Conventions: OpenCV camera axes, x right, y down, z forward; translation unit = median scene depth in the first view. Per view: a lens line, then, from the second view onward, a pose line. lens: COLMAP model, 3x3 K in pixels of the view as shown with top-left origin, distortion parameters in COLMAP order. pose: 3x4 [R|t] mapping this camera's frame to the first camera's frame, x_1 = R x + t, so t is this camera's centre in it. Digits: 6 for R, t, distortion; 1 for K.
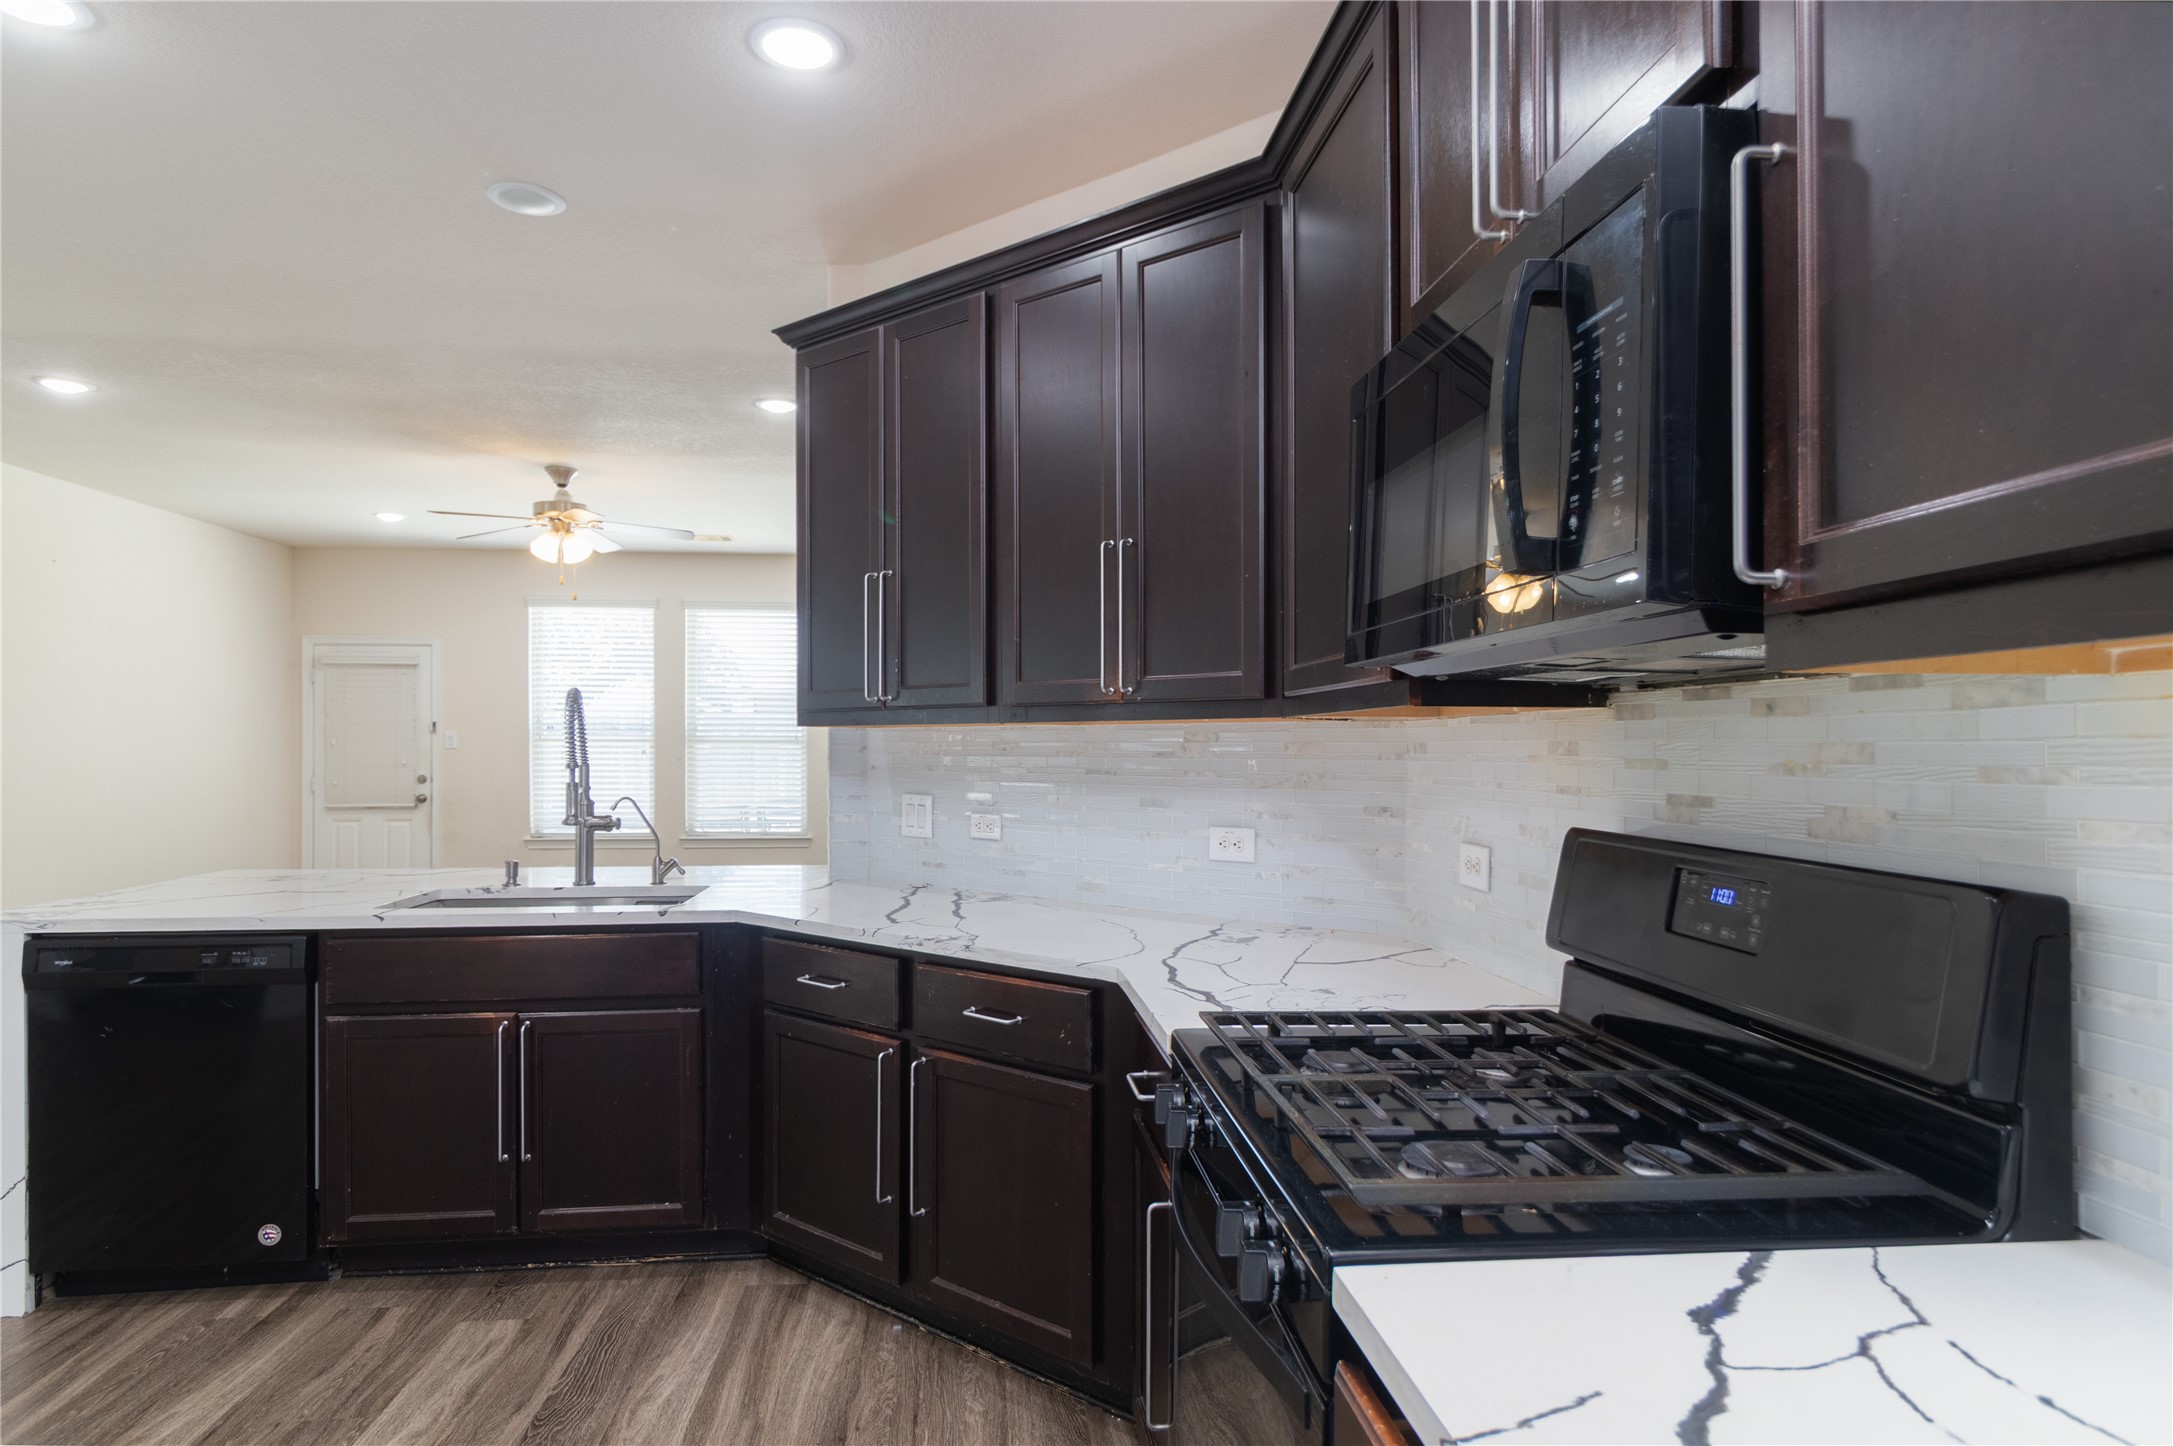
lens RADIAL K [[1207.0, 0, 1083.7], [0, 1207.0, 732.4], [0, 0, 1]] dist [-0.004092, -0.000931]
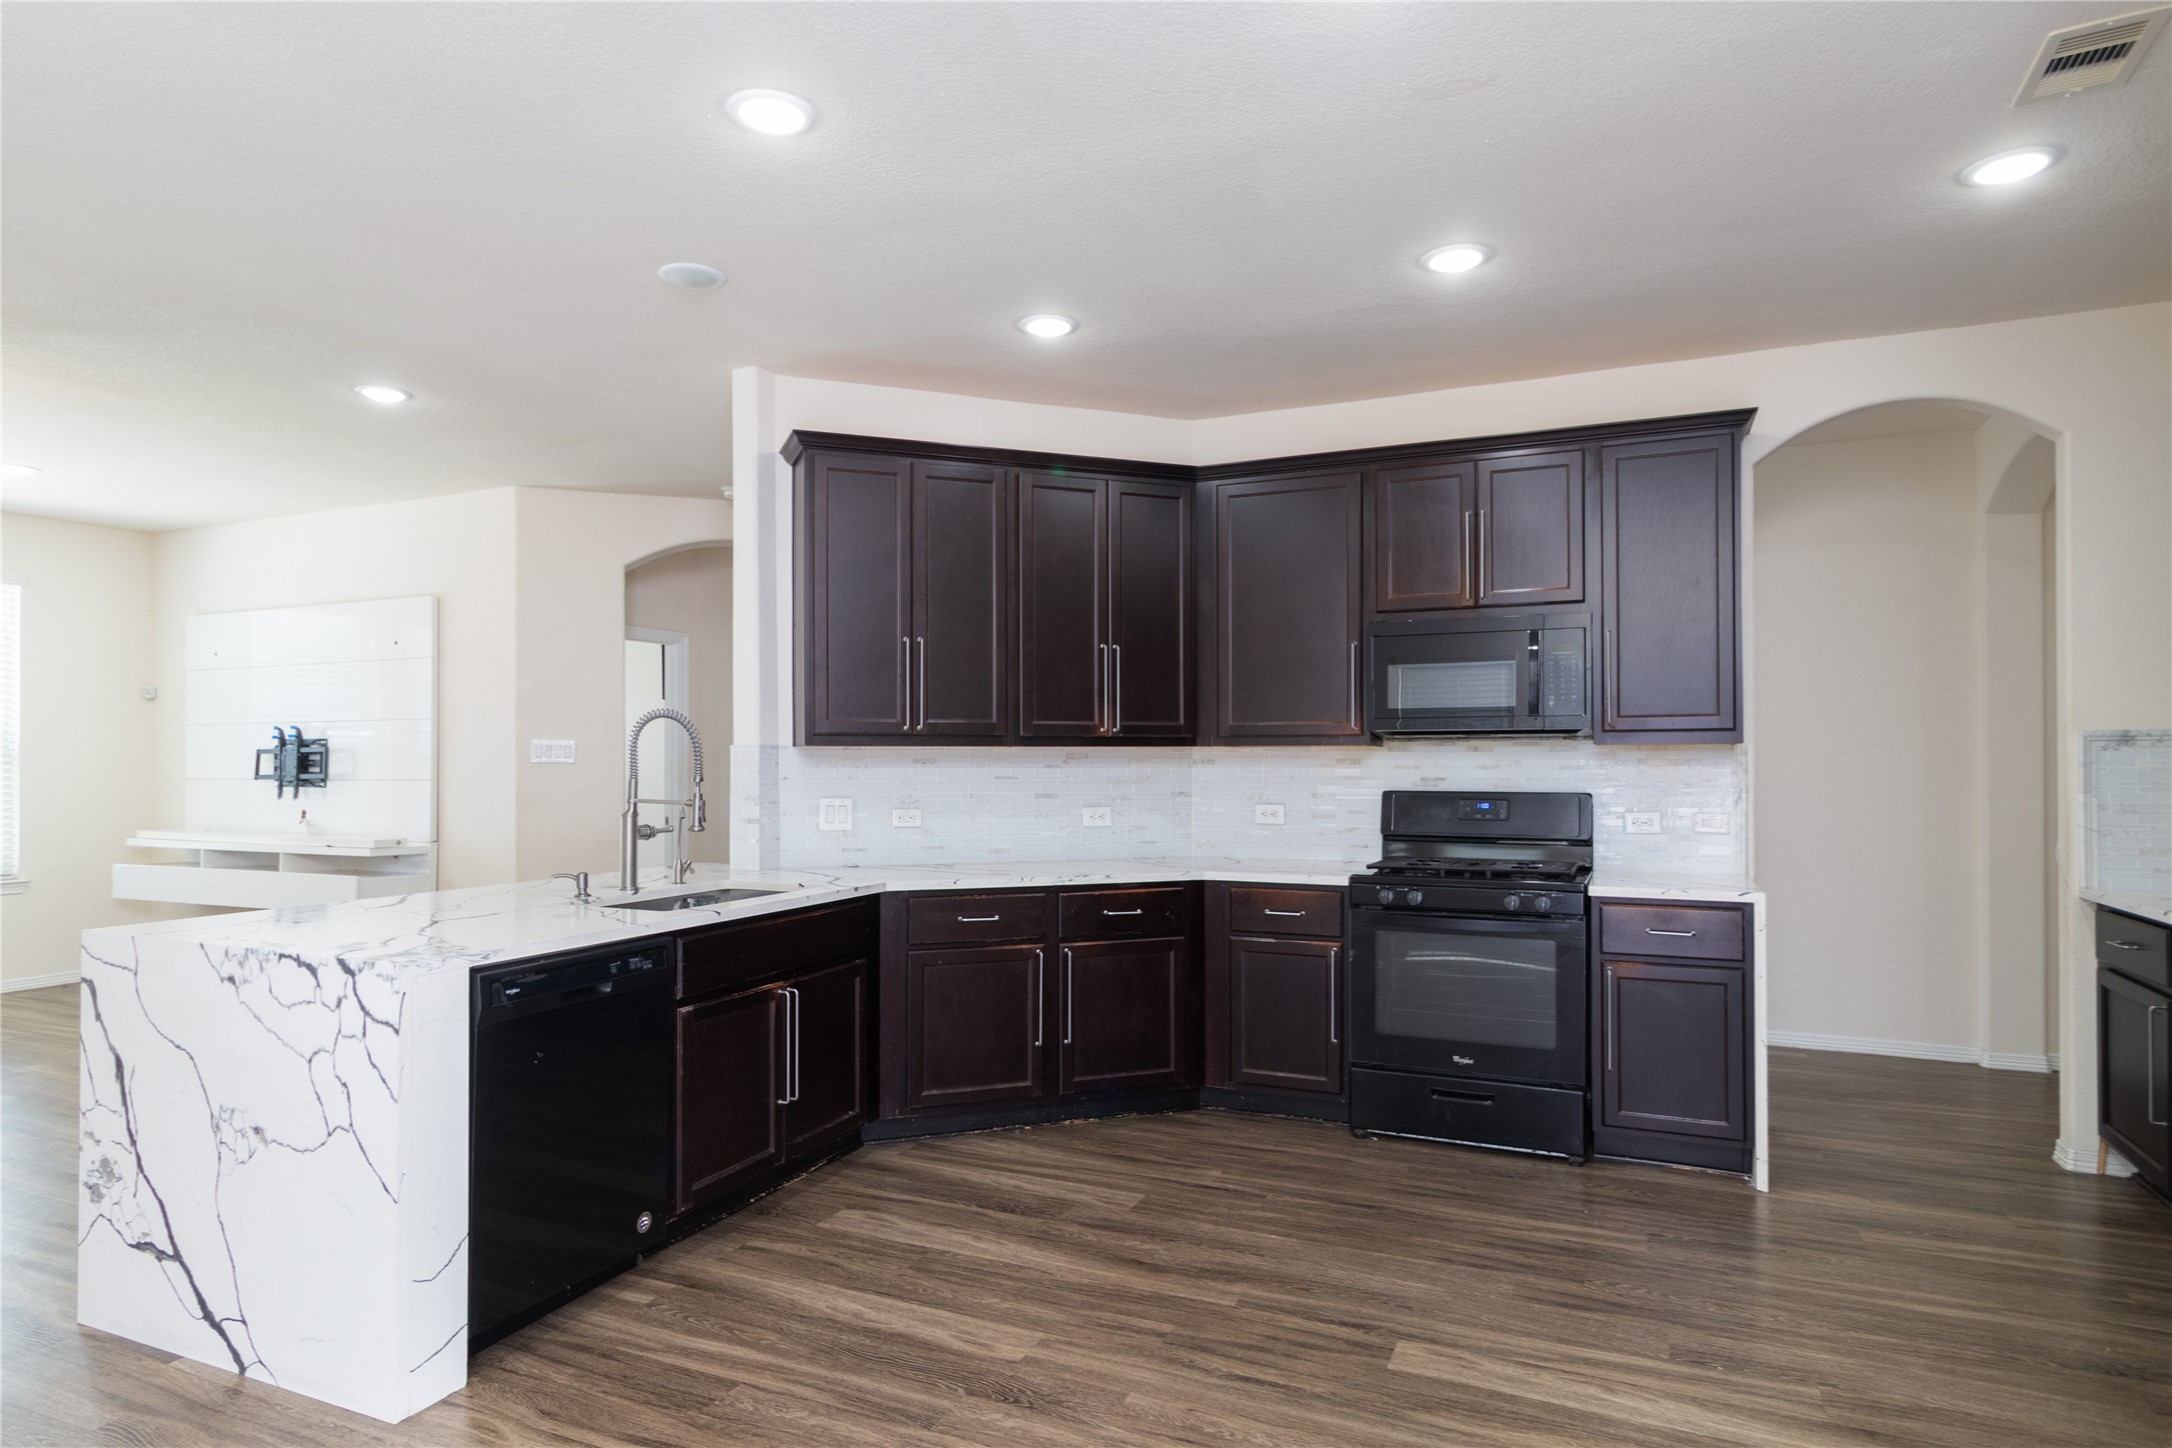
lens RADIAL K [[1206.5, 0, 1083.2], [0, 1206.5, 733.4], [0, 0, 1]] dist [-0.004092, -0.000931]
pose [[0.506495, 0.017893, 0.862057, -1.459368], [-0.009490, 0.999840, -0.015178, -0.001825], [-0.862191, -0.000493, 0.506584, 0.131180]]
